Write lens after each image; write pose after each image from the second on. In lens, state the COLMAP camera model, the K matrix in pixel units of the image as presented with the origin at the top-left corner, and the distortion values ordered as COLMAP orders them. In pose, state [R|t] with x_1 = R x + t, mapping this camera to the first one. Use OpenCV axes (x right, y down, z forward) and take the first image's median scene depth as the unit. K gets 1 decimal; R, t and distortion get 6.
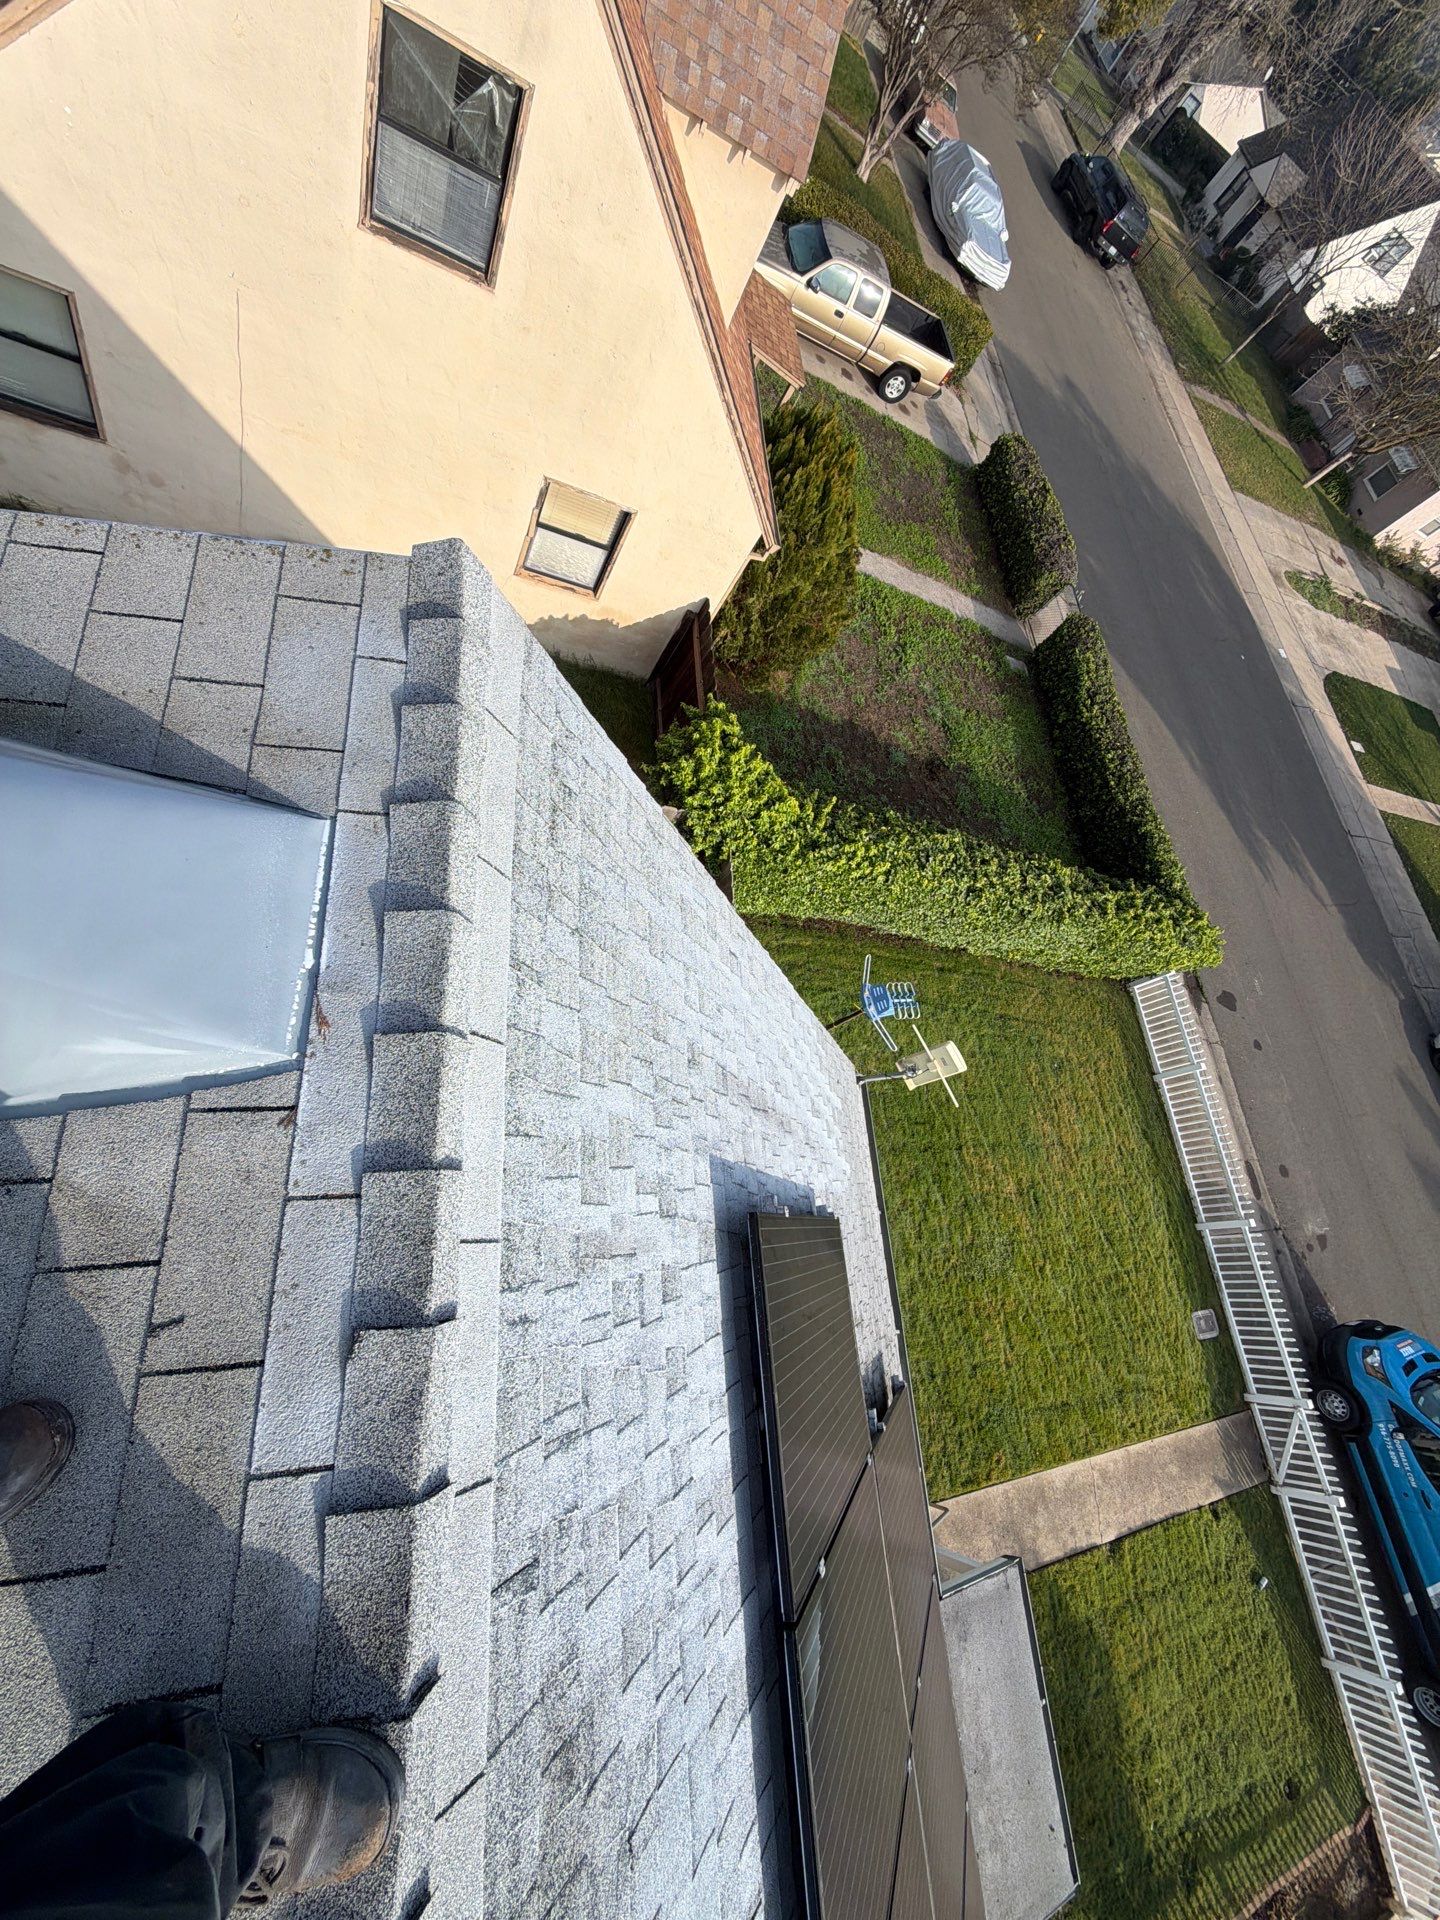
lens RADIAL K [[764.2, 0, 720.0], [0, 764.2, 960.0], [0, 0, 1]] dist [0.000495, 0.000041]
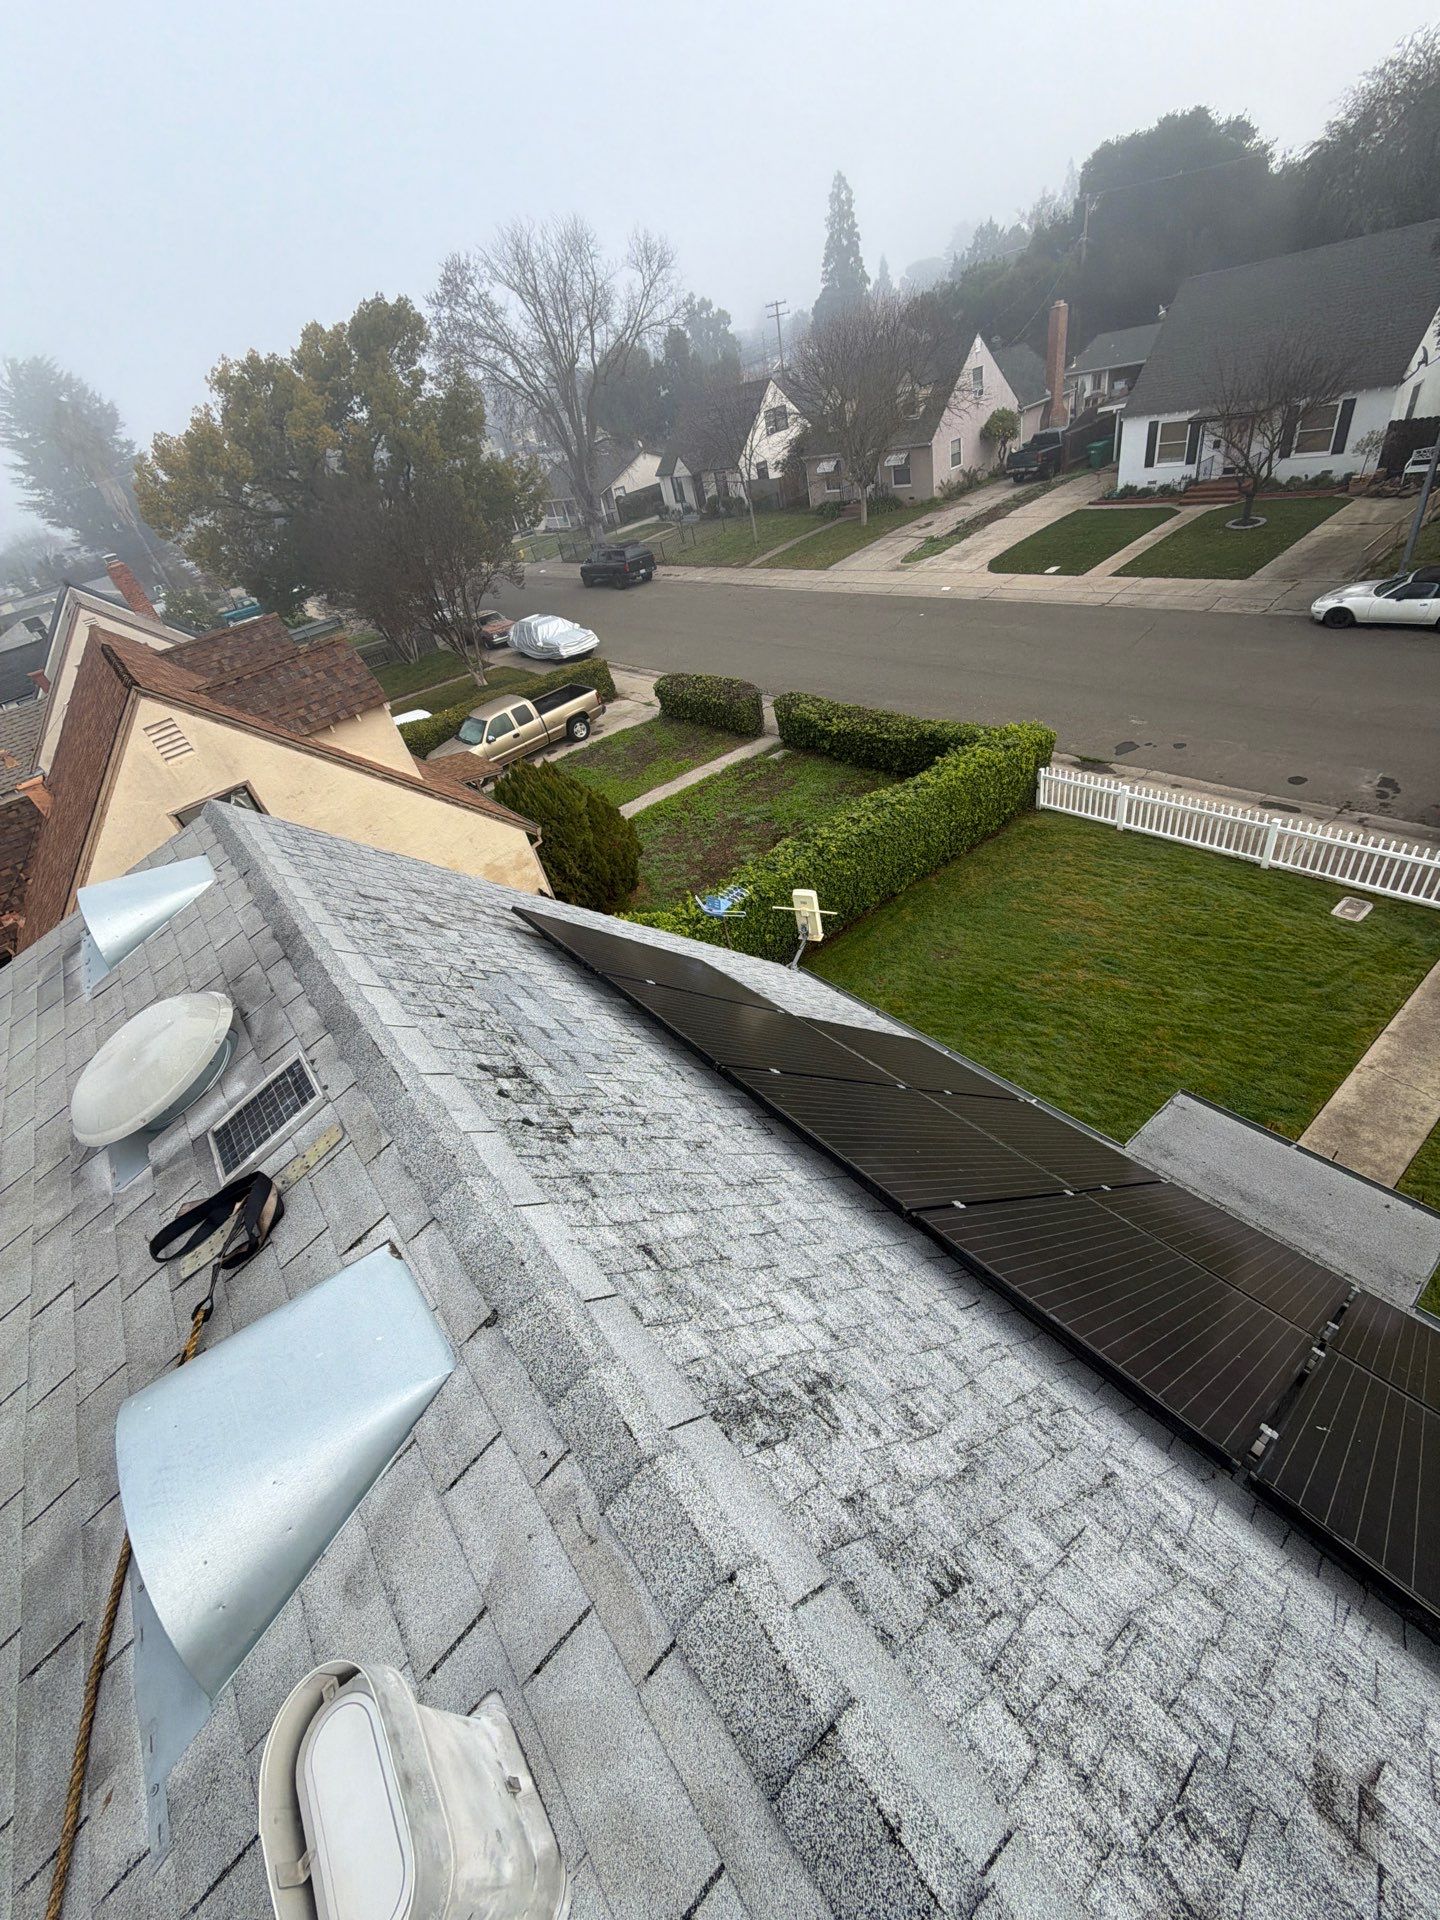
lens RADIAL K [[764.2, 0, 720.0], [0, 764.2, 960.0], [0, 0, 1]] dist [0.000495, 0.000041]
pose [[0.628762, -0.777251, 0.023221, 0.032917], [0.720434, 0.571042, -0.393557, 0.224840], [0.292632, 0.264183, 0.919007, -0.093871]]
